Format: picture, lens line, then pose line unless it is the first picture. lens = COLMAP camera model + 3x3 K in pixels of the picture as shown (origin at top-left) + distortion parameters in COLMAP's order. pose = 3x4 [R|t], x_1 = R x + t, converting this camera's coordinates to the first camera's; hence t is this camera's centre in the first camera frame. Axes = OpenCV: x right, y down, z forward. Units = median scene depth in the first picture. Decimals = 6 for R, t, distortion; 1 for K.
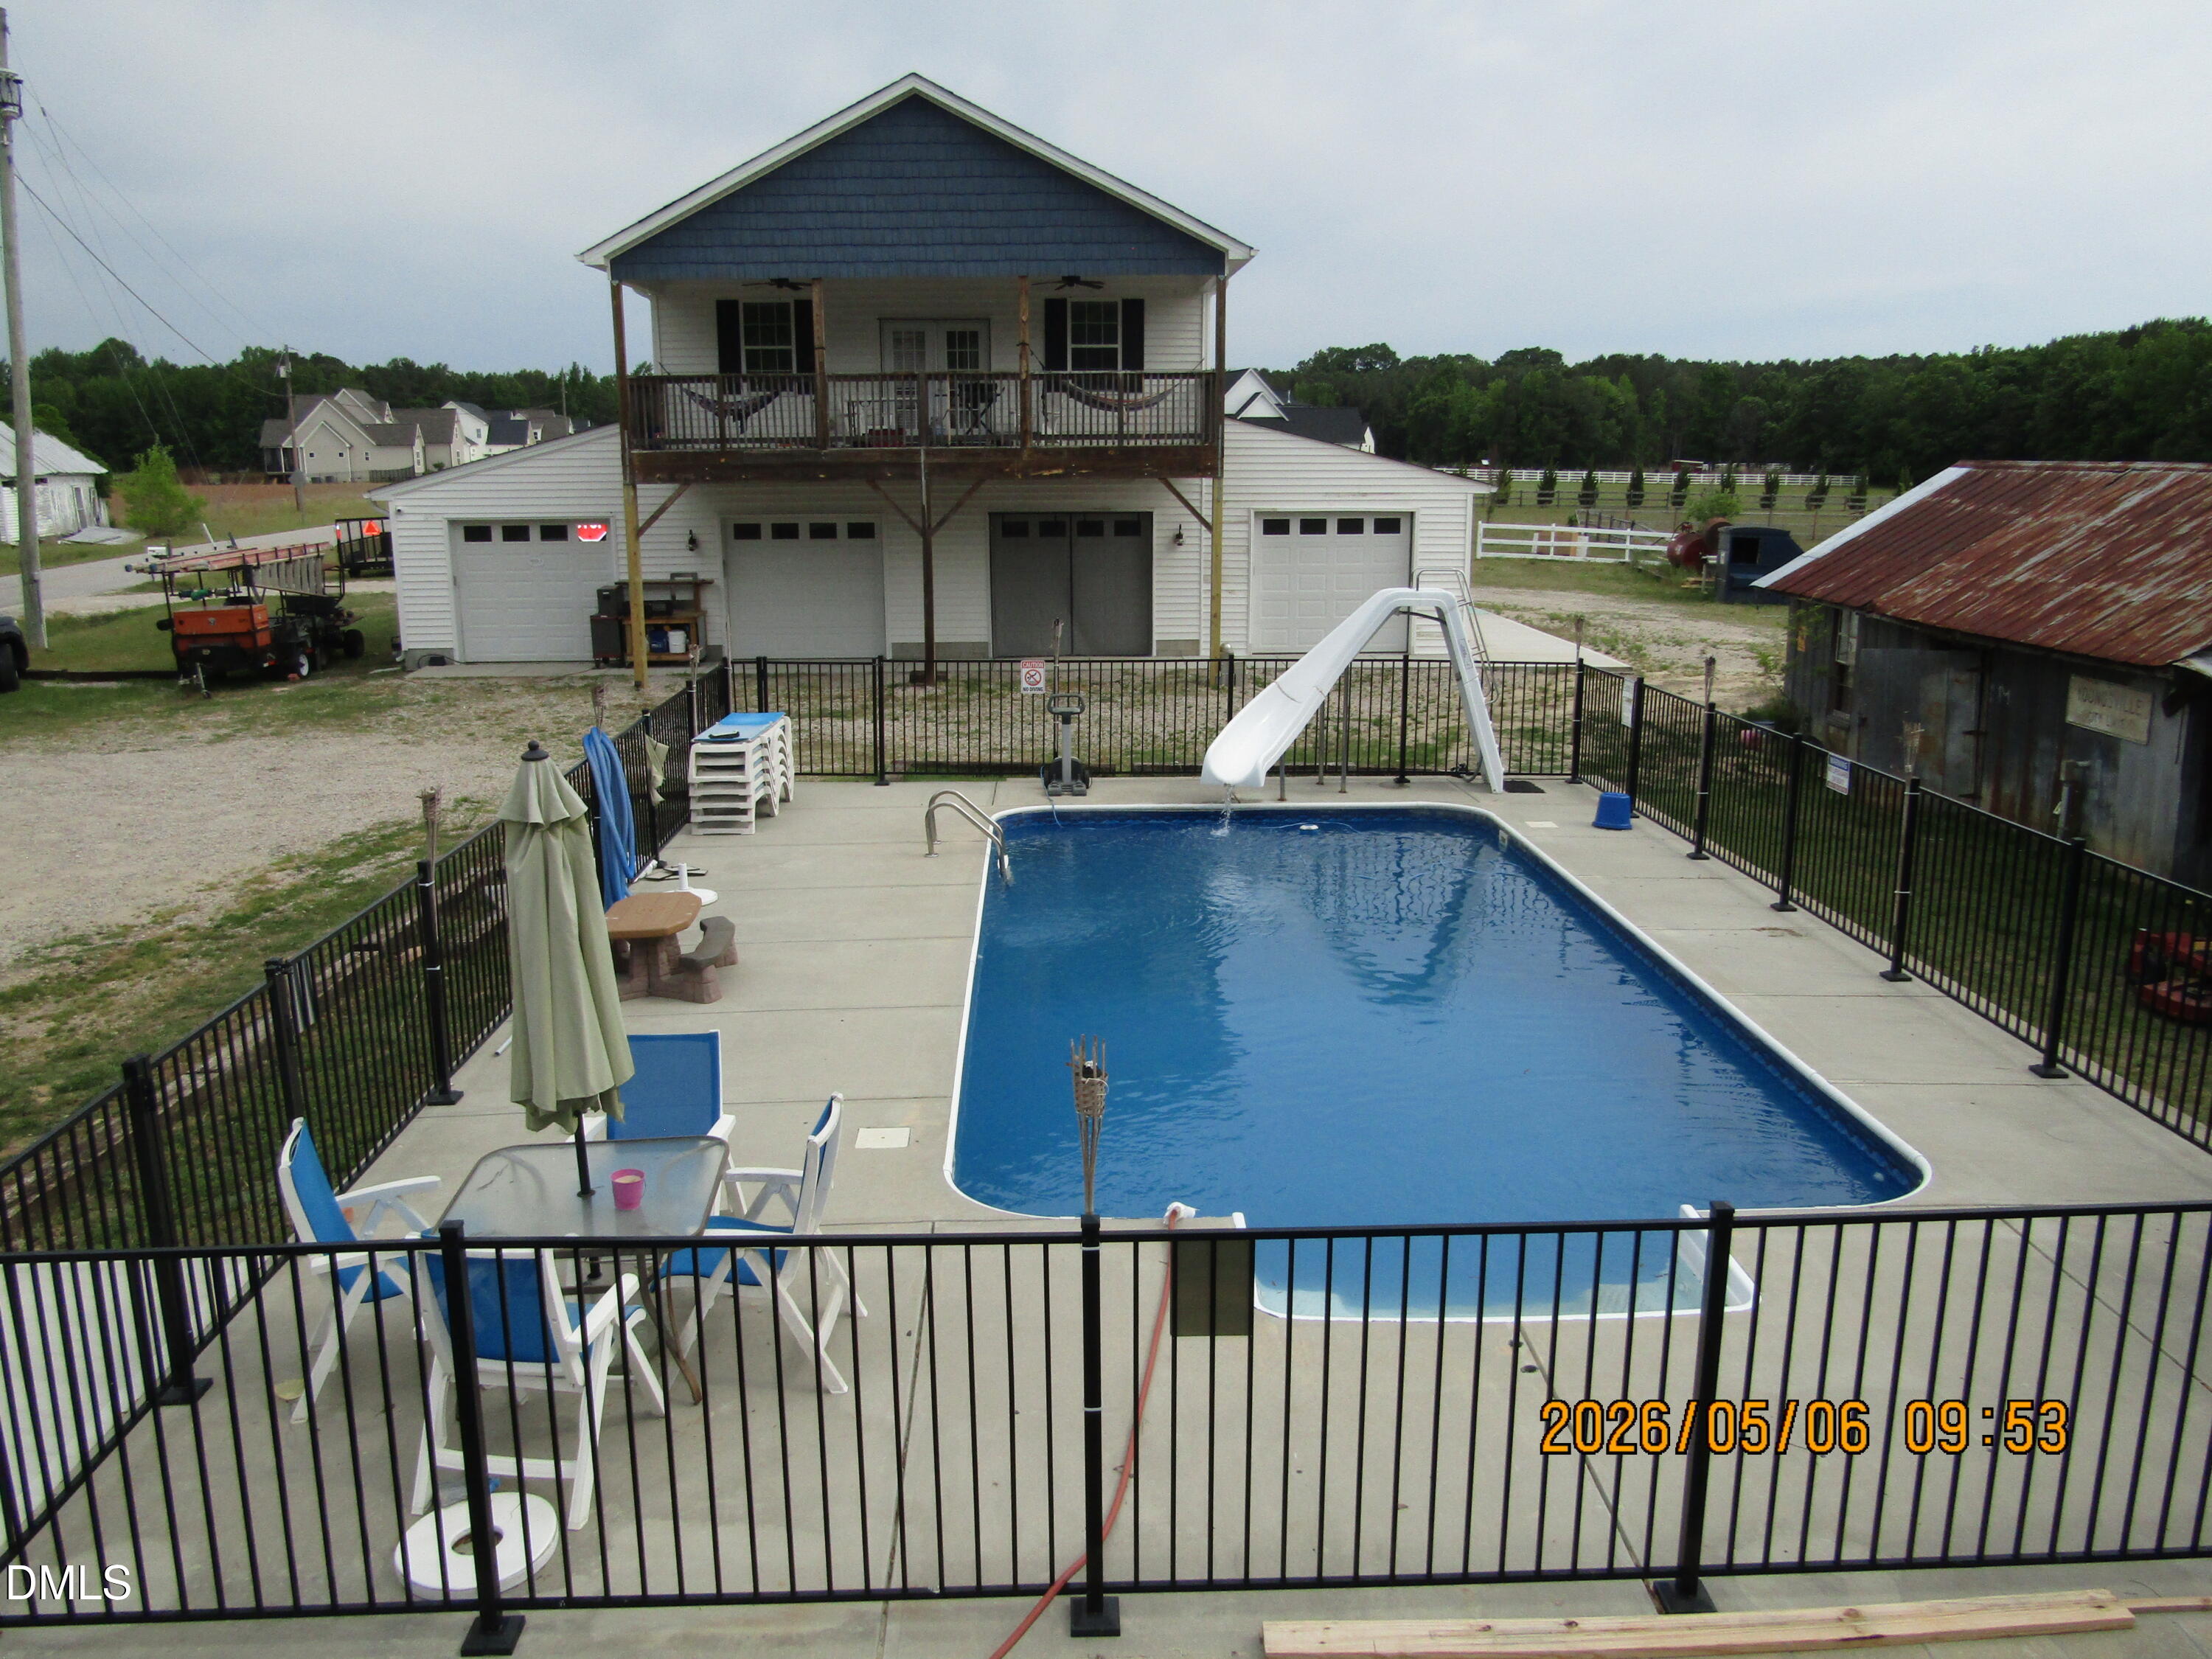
lens RADIAL K [[1785.9, 0, 1106.0], [0, 1785.9, 829.5], [0, 0, 1]] dist [-0.033329, 0.000809]
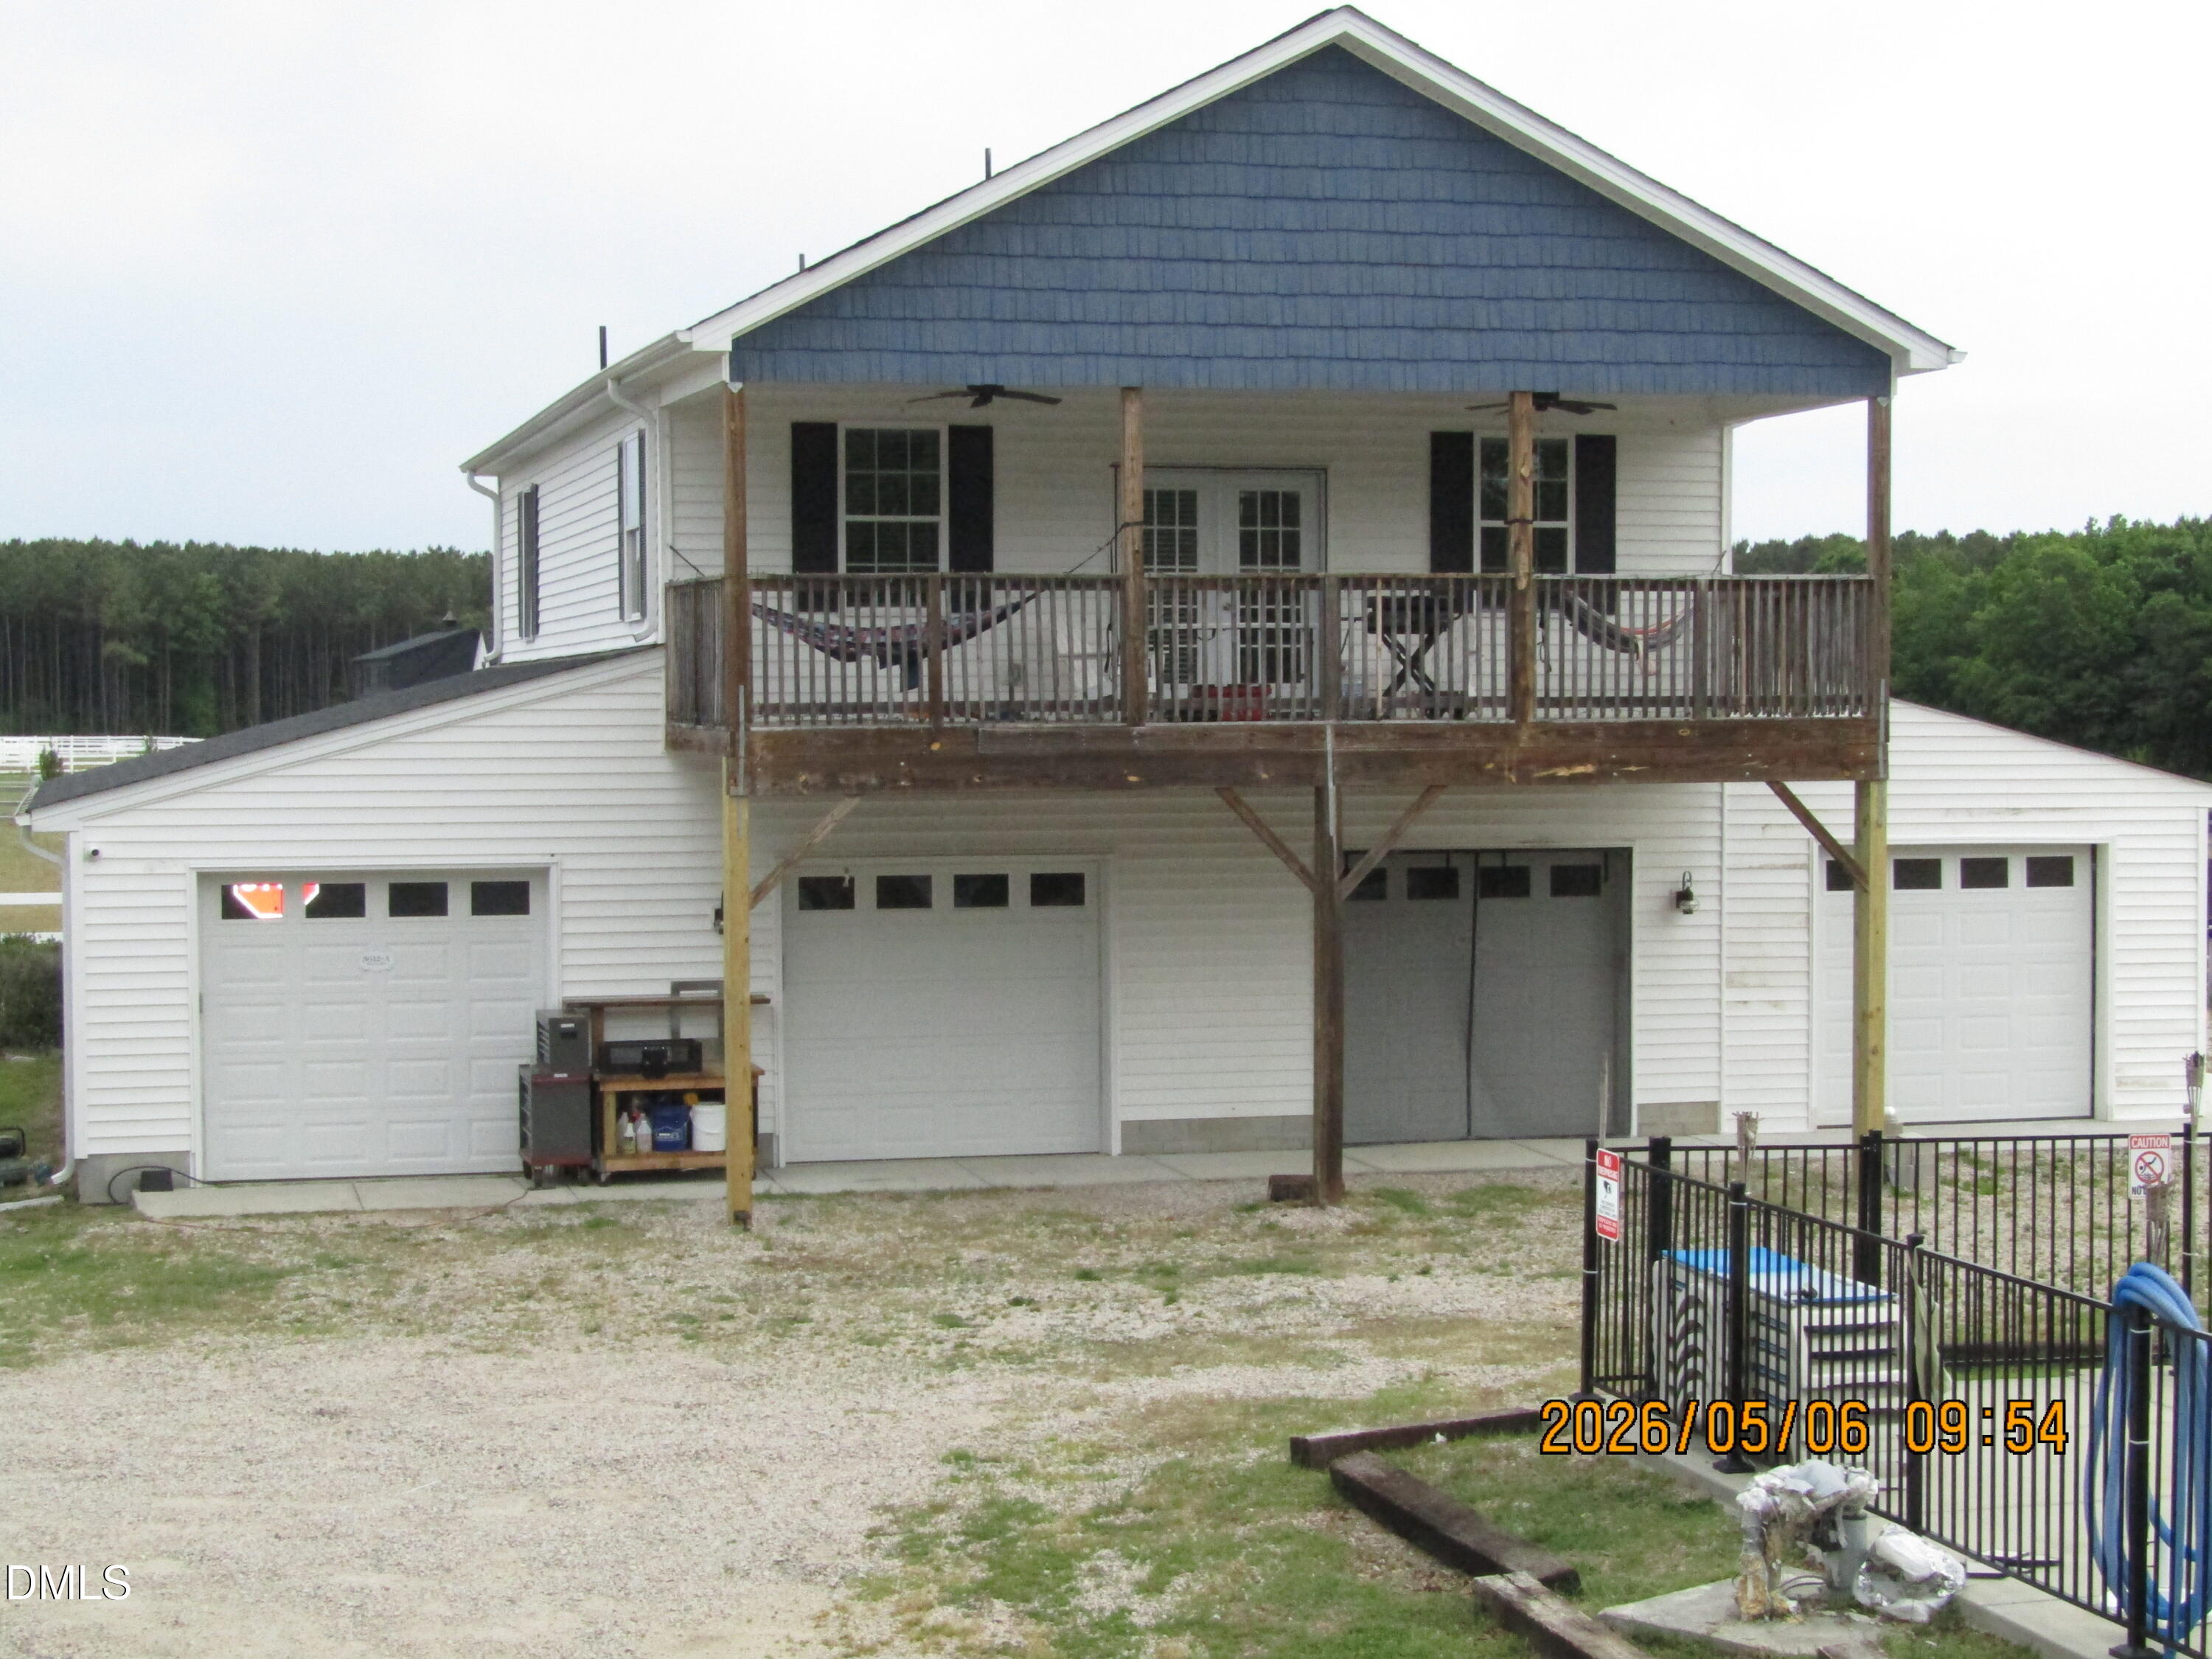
lens RADIAL K [[3888.3, 0, 1106.0], [0, 3888.3, 829.5], [0, 0, 1]] dist [0.009399, -0.091366]
pose [[0.975961, -0.005600, 0.217871, -0.362250], [0.044951, 0.983348, -0.176085, 0.002467], [-0.213257, 0.181646, 0.959962, -0.017681]]
